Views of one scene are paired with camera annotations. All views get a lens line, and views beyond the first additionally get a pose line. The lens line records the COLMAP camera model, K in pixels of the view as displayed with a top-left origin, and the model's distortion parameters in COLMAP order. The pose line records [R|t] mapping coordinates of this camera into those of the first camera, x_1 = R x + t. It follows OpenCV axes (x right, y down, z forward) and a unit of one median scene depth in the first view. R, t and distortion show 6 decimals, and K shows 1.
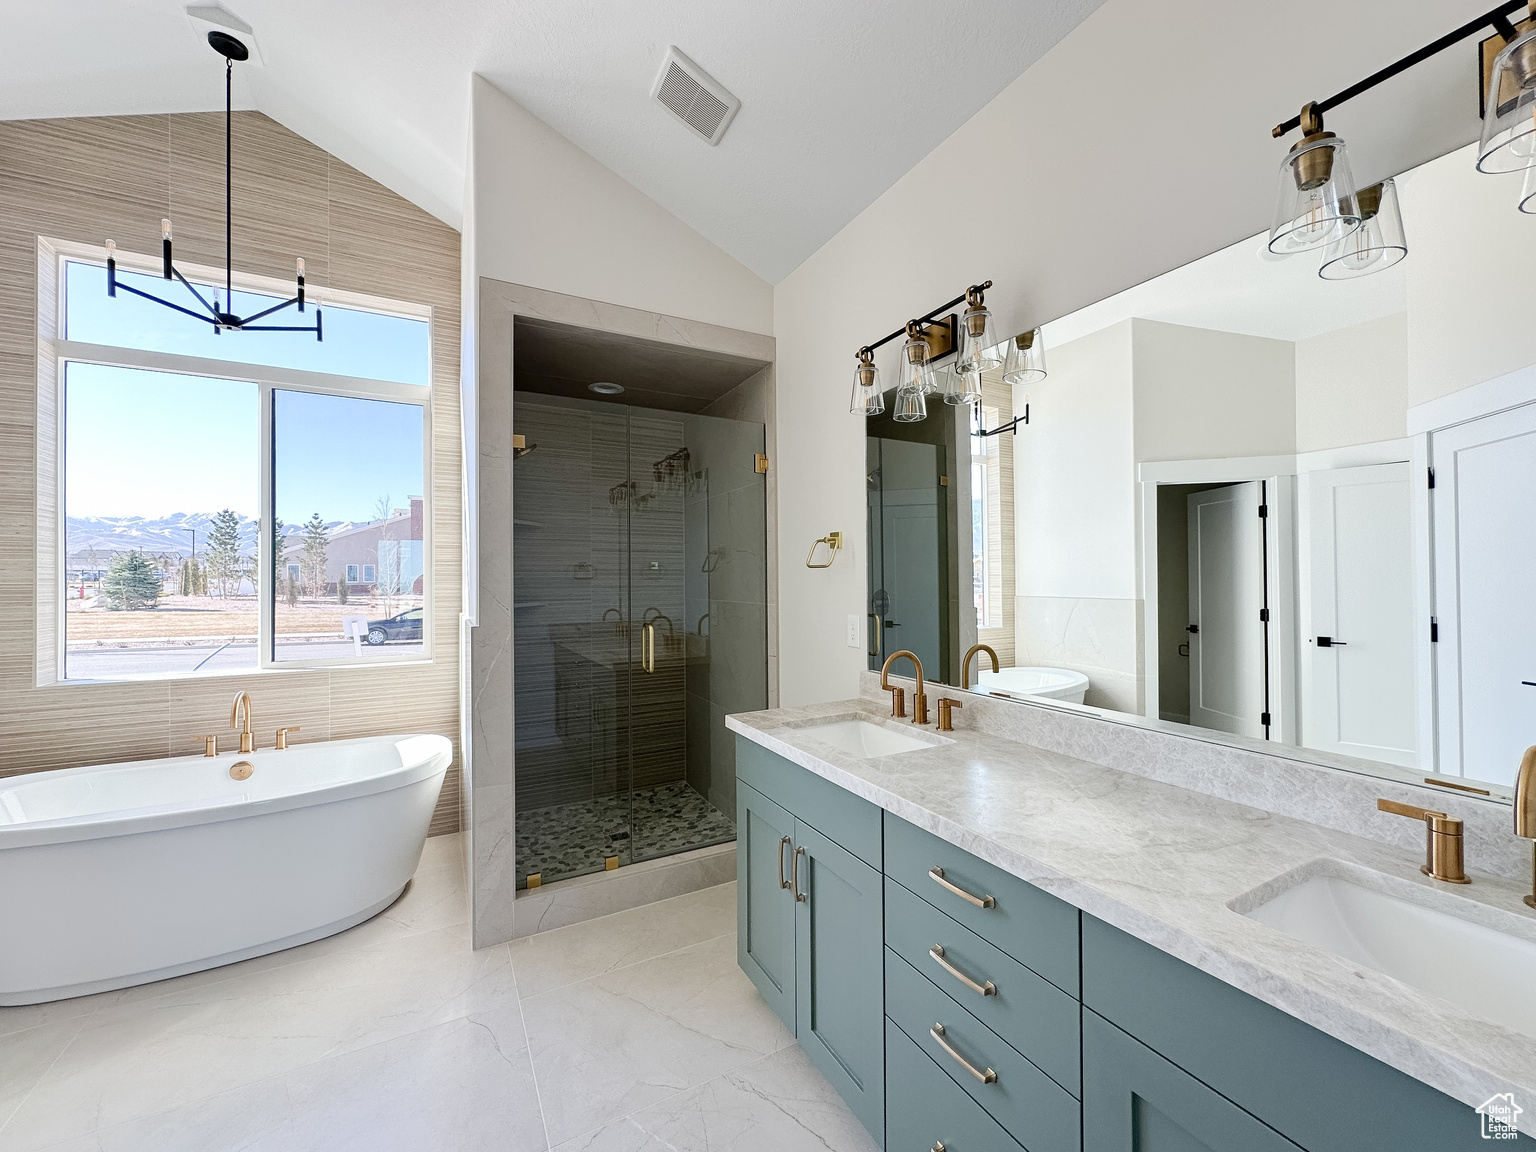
lens RADIAL K [[614.5, 0, 766.8], [0, 614.5, 566.5], [0, 0, 1]] dist [0.000955, -0.000571]
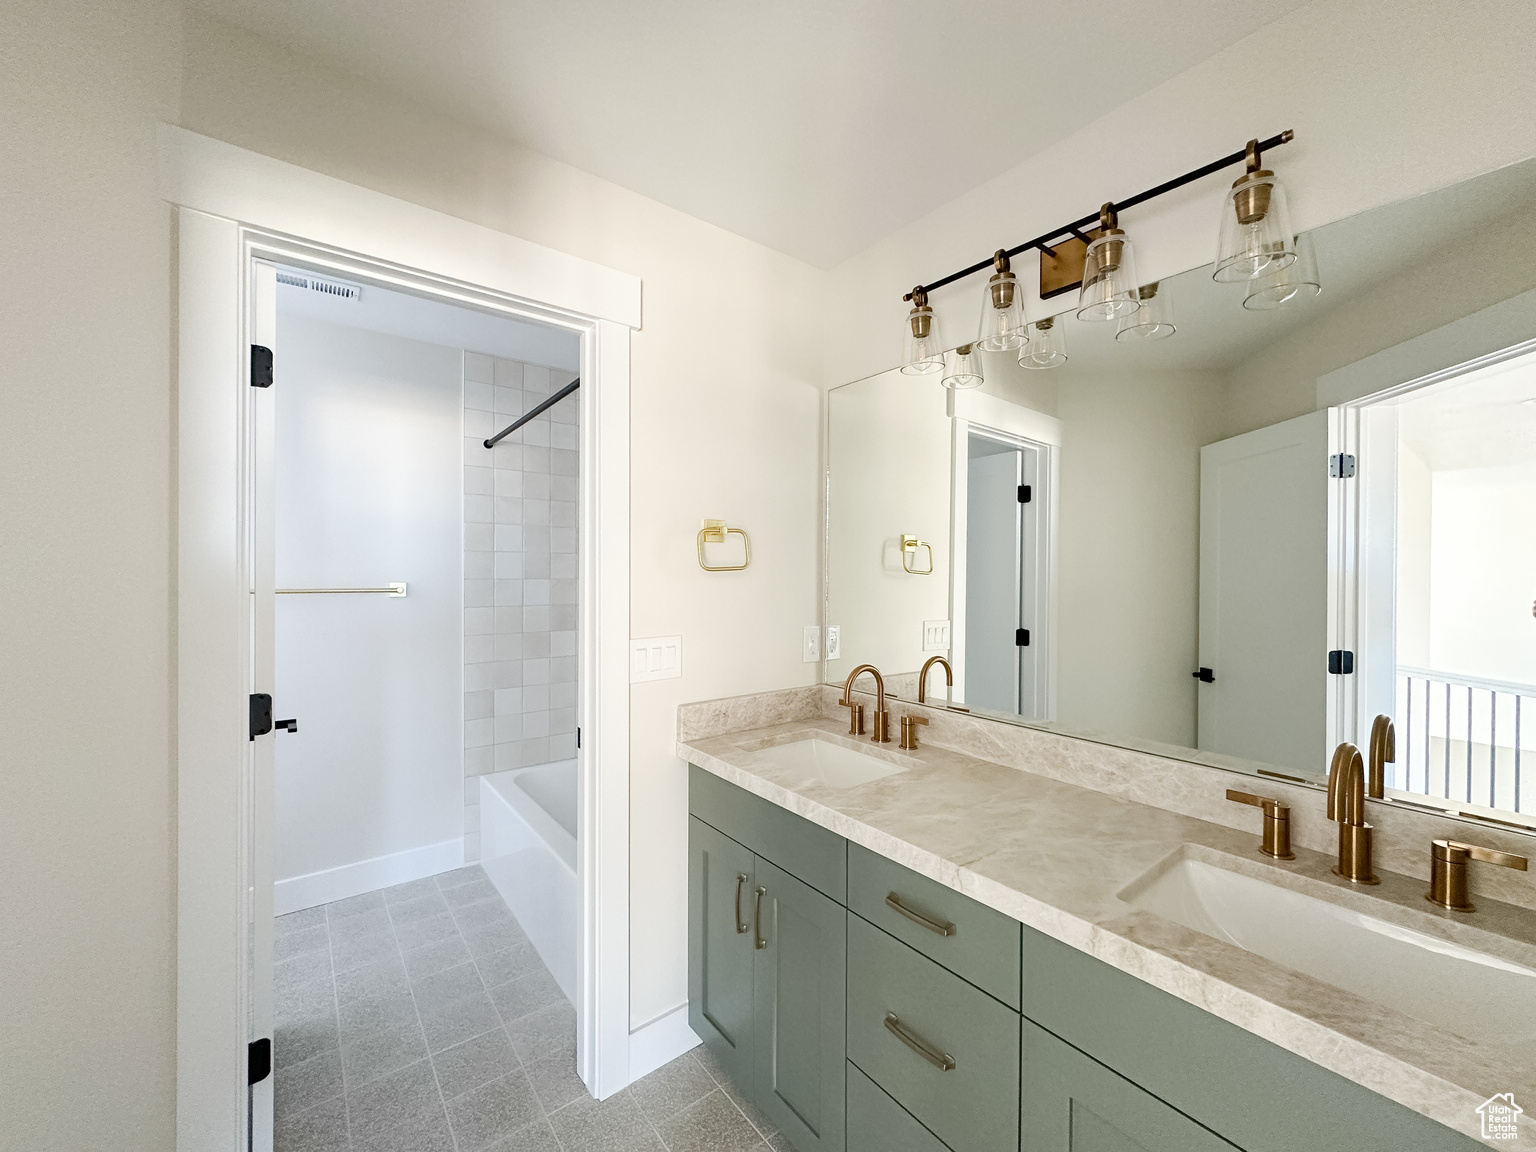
lens RADIAL K [[609.3, 0, 770.7], [0, 609.3, 589.2], [0, 0, 1]] dist [-0.026216, 0.000231]
pose [[0.984587, 0.030075, 0.172289, -0.078442], [-0.036342, 0.998783, 0.033335, 0.003025], [-0.171077, -0.039082, 0.984482, 0.143765]]
